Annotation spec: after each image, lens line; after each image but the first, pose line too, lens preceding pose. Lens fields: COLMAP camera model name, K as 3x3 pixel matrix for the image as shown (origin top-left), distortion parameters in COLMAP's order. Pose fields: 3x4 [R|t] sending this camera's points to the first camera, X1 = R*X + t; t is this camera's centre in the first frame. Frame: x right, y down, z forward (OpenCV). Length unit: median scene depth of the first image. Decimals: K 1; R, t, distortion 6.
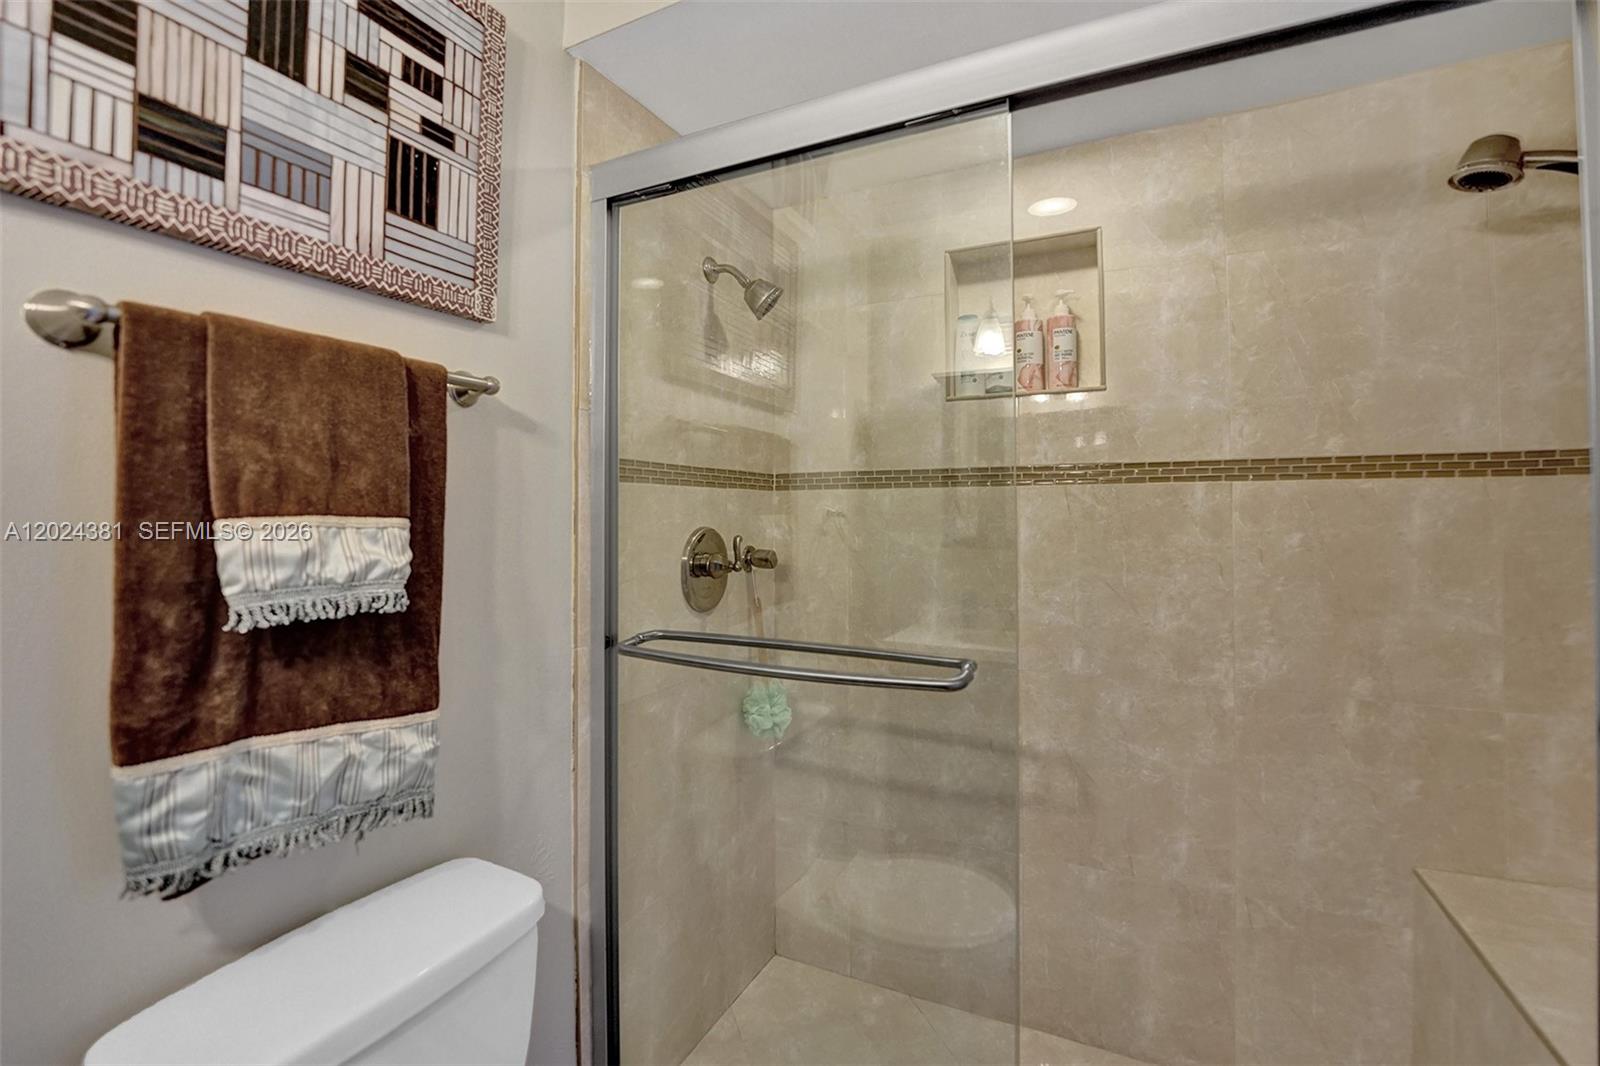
lens RADIAL K [[697.0, 0, 801.6], [0, 697.0, 498.7], [0, 0, 1]] dist [-0.022667, 0.000118]
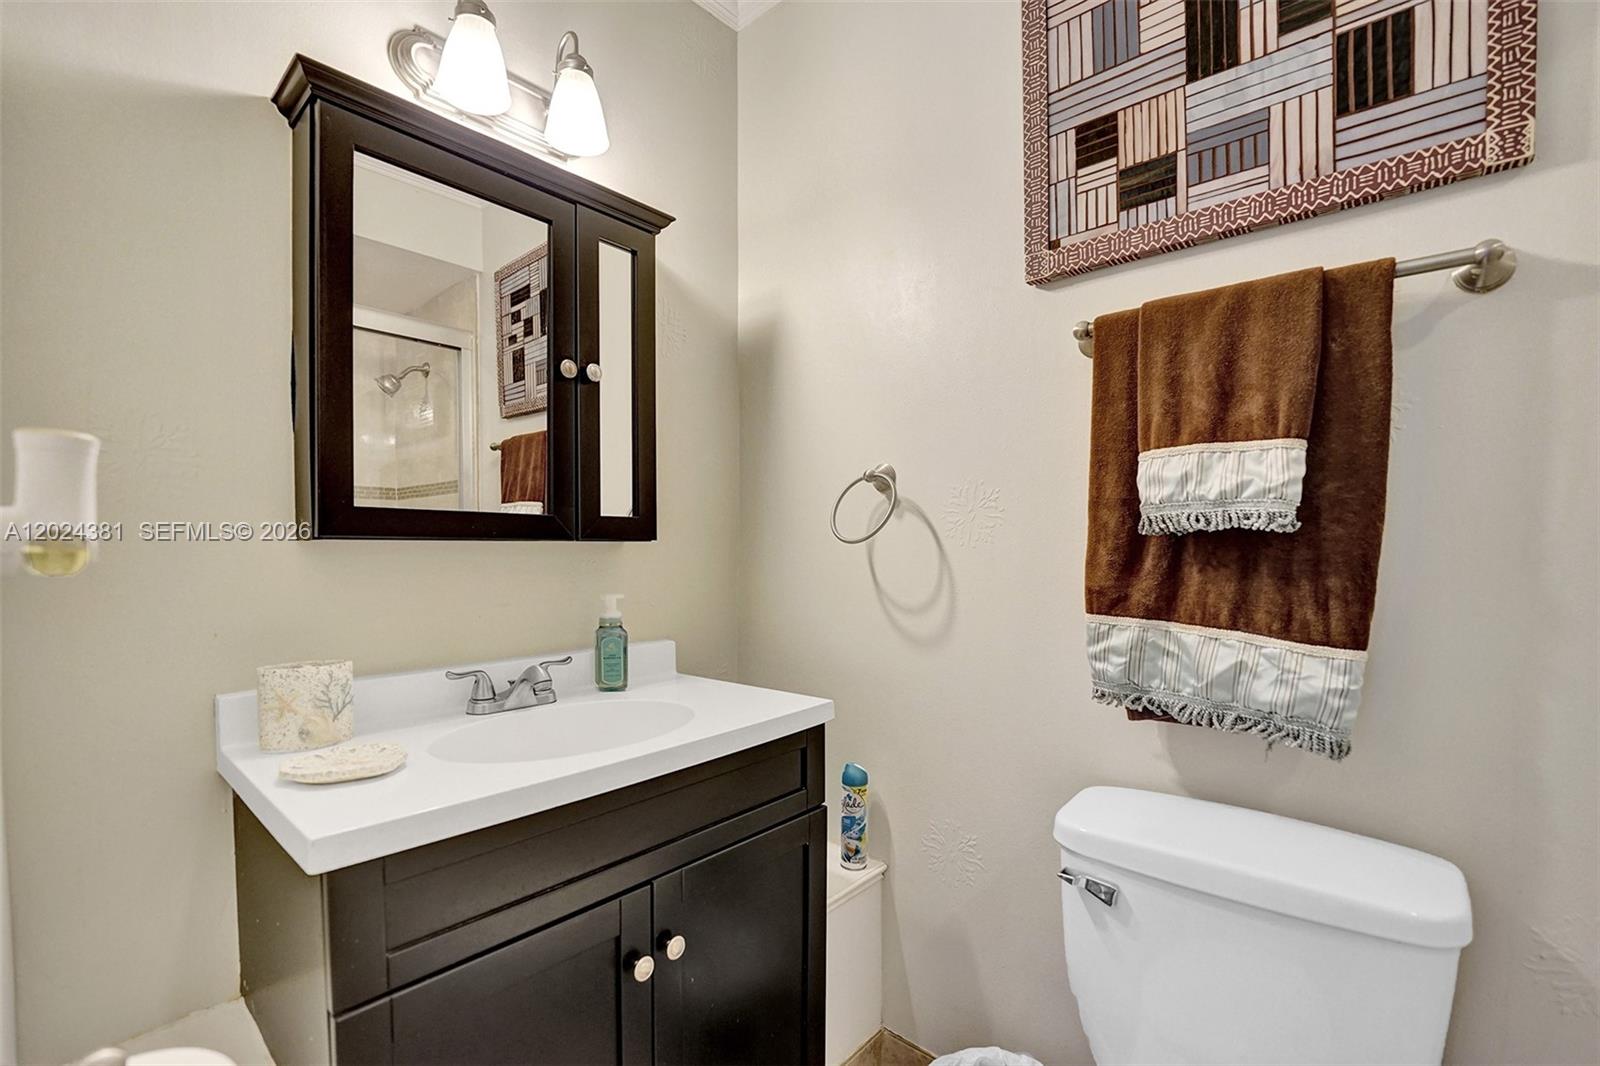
lens RADIAL K [[699.2, 0, 802.4], [0, 699.2, 572.2], [0, 0, 1]] dist [-0.033336, 0.004652]
pose [[-0.262072, 0.037041, -0.964337, 0.589266], [0.020173, 0.999255, 0.032900, 0.182932], [0.964837, -0.010832, -0.262624, 0.618269]]
